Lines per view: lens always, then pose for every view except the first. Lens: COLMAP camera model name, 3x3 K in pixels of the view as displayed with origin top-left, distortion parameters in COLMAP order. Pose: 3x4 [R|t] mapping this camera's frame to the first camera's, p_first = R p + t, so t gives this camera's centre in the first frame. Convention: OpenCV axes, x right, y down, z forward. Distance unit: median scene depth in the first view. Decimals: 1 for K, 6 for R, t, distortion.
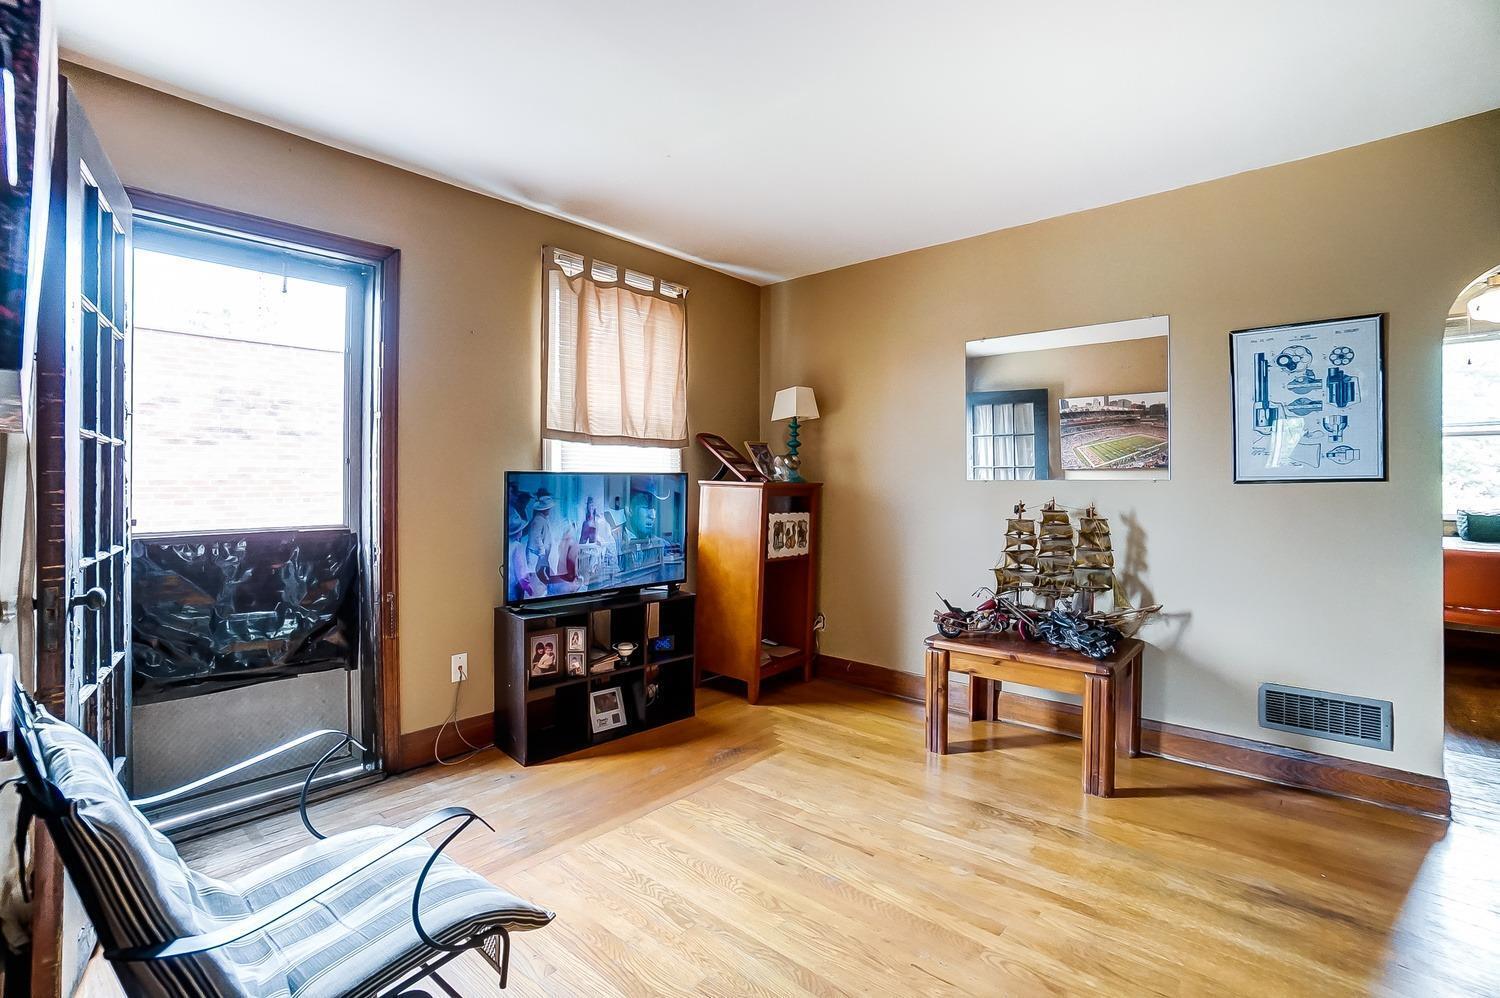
lens RADIAL K [[674.7, 0, 743.7], [0, 674.7, 487.7], [0, 0, 1]] dist [-0.059968, 0.023254]
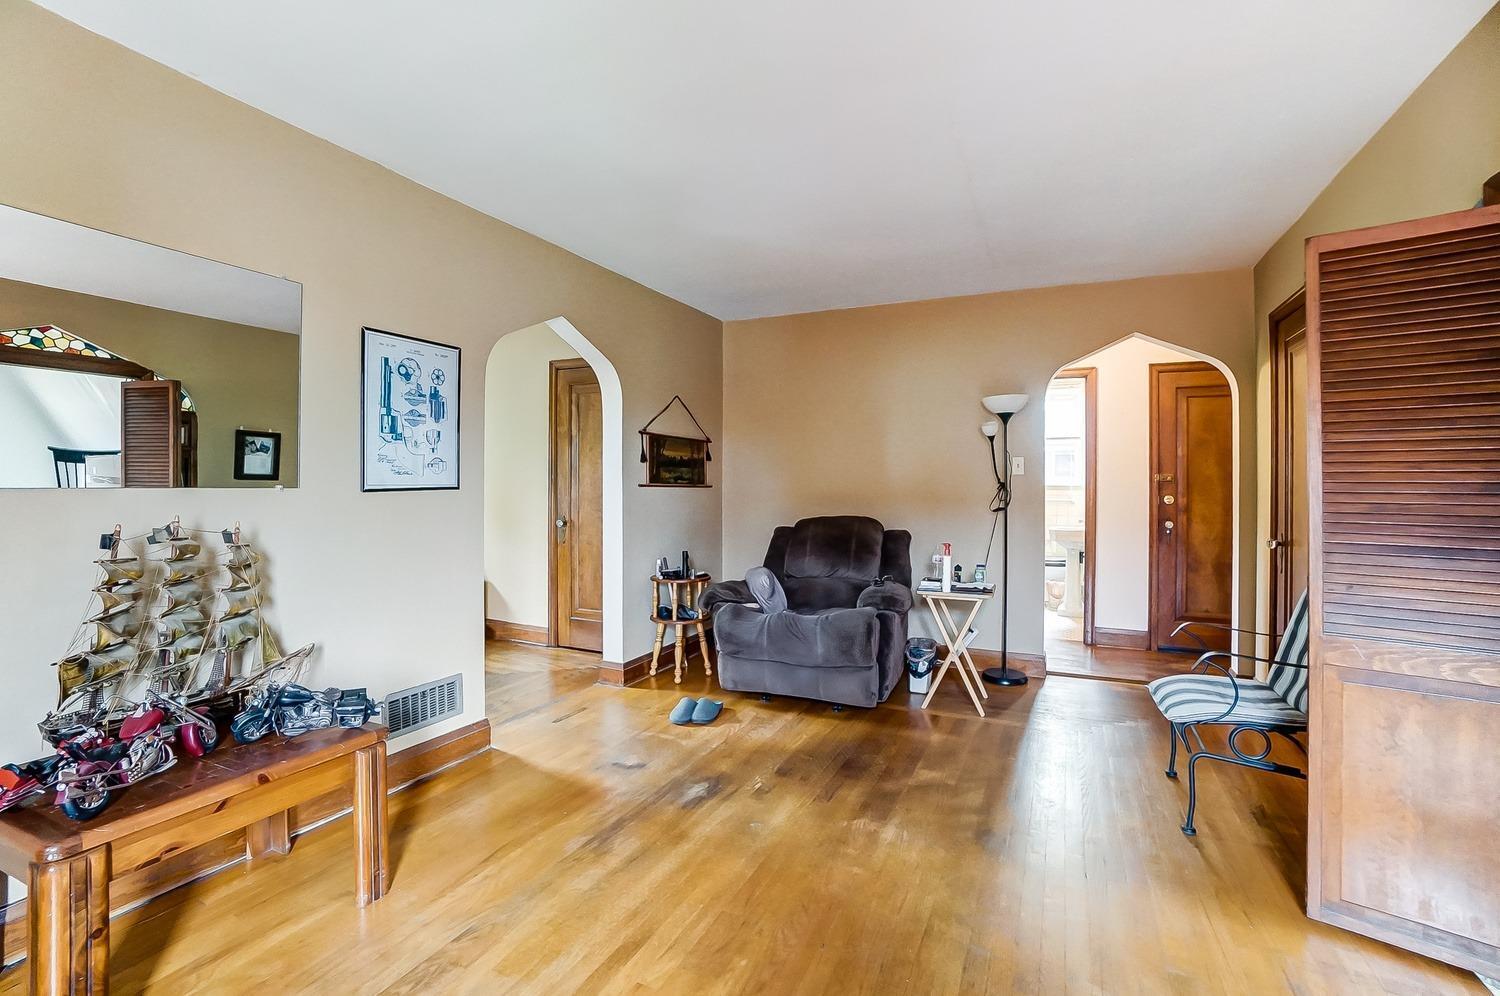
lens RADIAL K [[674.7, 0, 743.7], [0, 674.7, 486.7], [0, 0, 1]] dist [-0.059968, 0.023254]
pose [[-0.271911, -0.003929, 0.962314, -0.269556], [-0.001665, 0.999992, 0.003613, -0.016521], [-0.962321, -0.000620, -0.271916, 0.678643]]
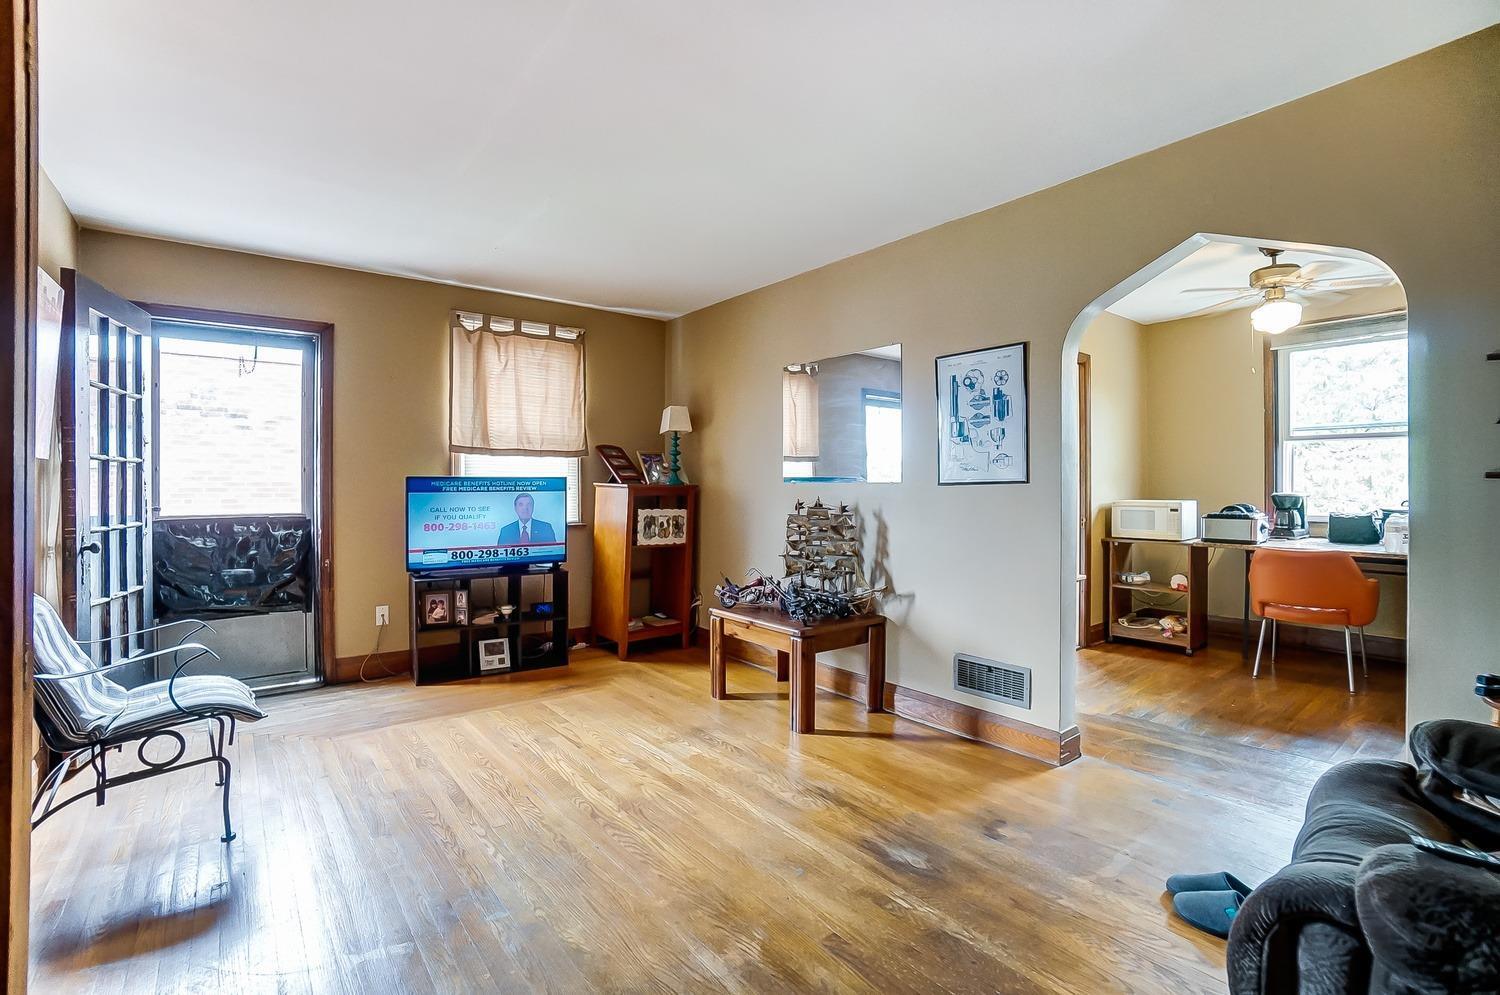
lens RADIAL K [[679.2, 0, 750.0], [0, 679.2, 497.5], [0, 0, 1]] dist [-0.064375, 0.024266]
pose [[0.983625, 0.003477, -0.180192, 0.580254], [-0.001298, 0.999925, 0.012209, 0.001260], [0.180220, -0.011775, 0.983556, -0.243269]]
